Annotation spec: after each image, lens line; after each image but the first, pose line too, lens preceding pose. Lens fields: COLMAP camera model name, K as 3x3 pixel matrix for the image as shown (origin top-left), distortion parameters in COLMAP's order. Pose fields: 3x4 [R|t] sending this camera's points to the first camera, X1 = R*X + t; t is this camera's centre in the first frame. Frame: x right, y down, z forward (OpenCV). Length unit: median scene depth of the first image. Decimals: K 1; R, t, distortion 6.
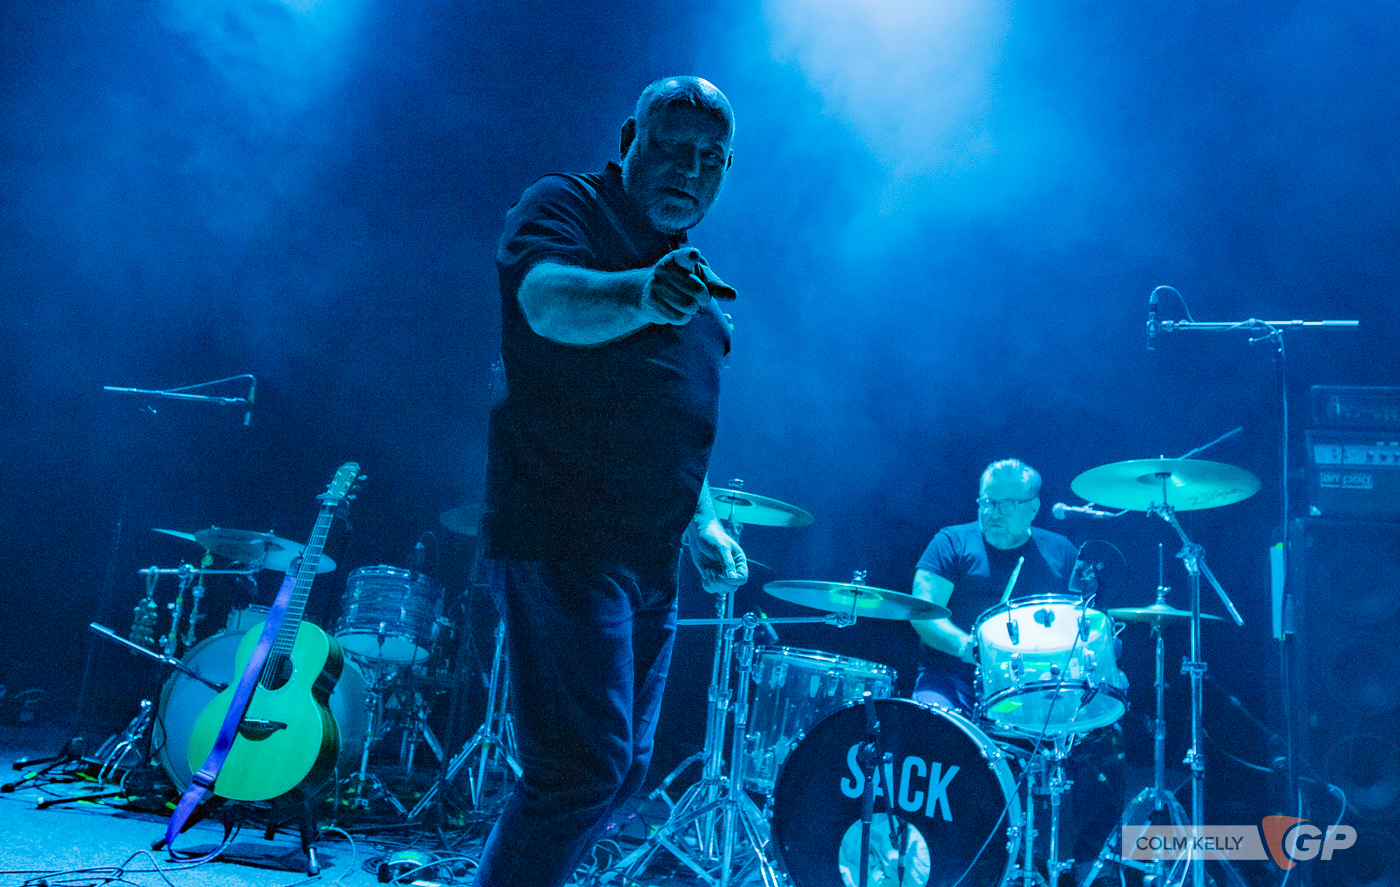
lens RADIAL K [[1130.2, 0, 707.0], [0, 1130.2, 391.3], [0, 0, 1]] dist [-0.037378, -0.003968]
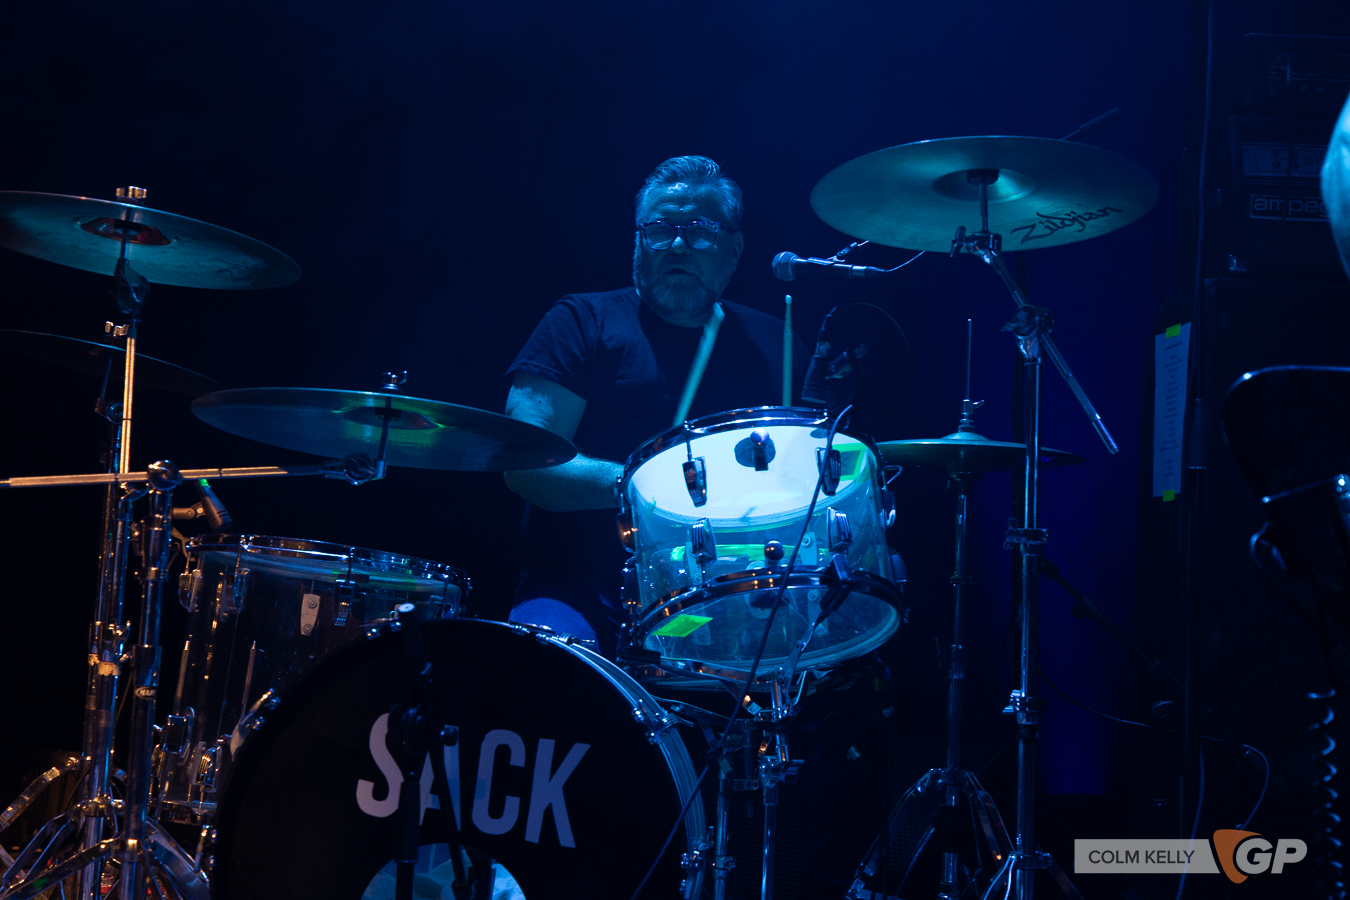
lens RADIAL K [[2021.1, 0, 694.7], [0, 2021.1, 461.3], [0, 0, 1]] dist [0.072444, 0.000000]
pose [[0.964914, -0.024324, 0.261436, 0.032001], [-0.017538, 0.987505, 0.156606, 0.060584], [-0.261979, -0.155696, 0.952432, 0.127526]]
